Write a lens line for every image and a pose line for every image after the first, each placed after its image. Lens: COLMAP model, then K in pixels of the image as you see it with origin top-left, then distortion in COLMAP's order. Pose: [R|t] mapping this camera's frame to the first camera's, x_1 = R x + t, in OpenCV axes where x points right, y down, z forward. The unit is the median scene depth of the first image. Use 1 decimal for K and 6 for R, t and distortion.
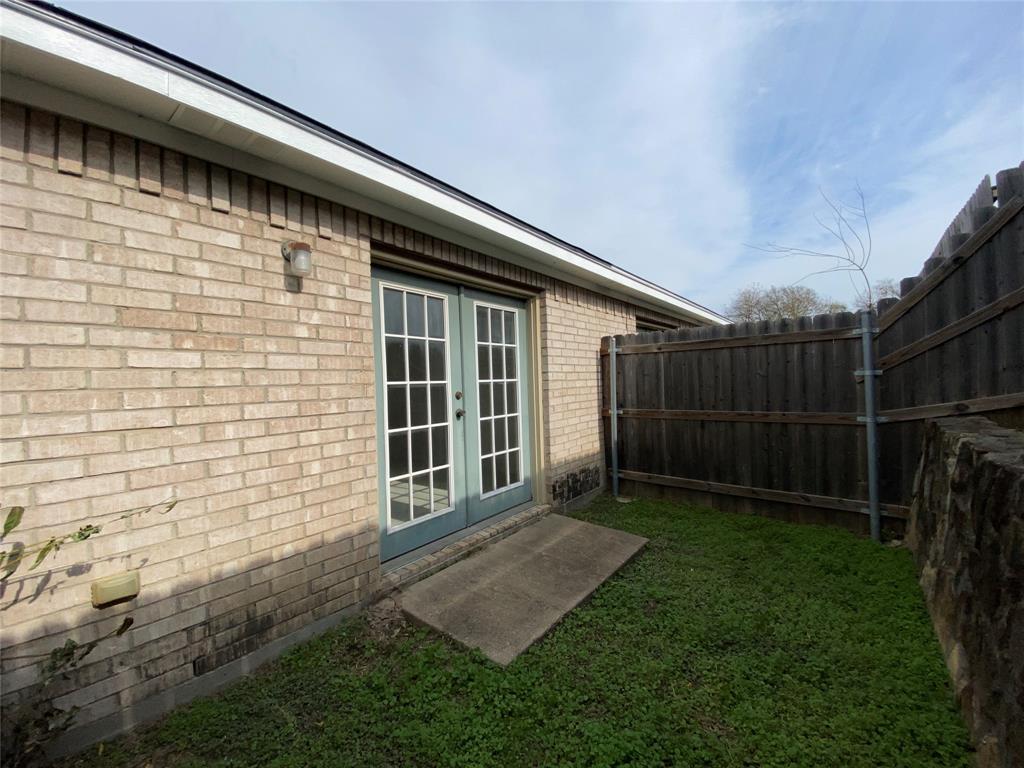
lens RADIAL K [[409.5, 0, 512.9], [0, 409.5, 385.5], [0, 0, 1]] dist [0.035235, -0.027494]
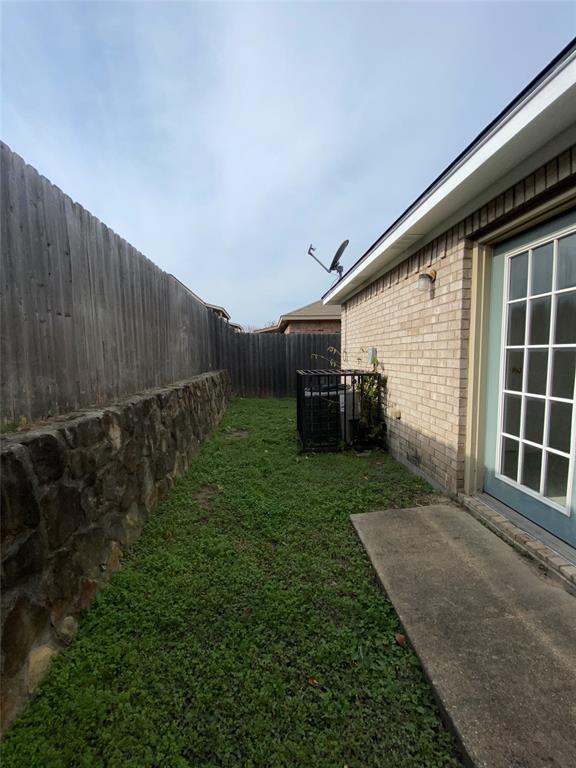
lens RADIAL K [[307.1, 0, 288.0], [0, 307.1, 384.0], [0, 0, 1]] dist [0.035235, -0.027494]
pose [[-0.739543, 0.107671, -0.664442, 0.794871], [0.036415, 0.992078, 0.120233, -0.034247], [0.672123, 0.064722, -0.737605, 1.415113]]
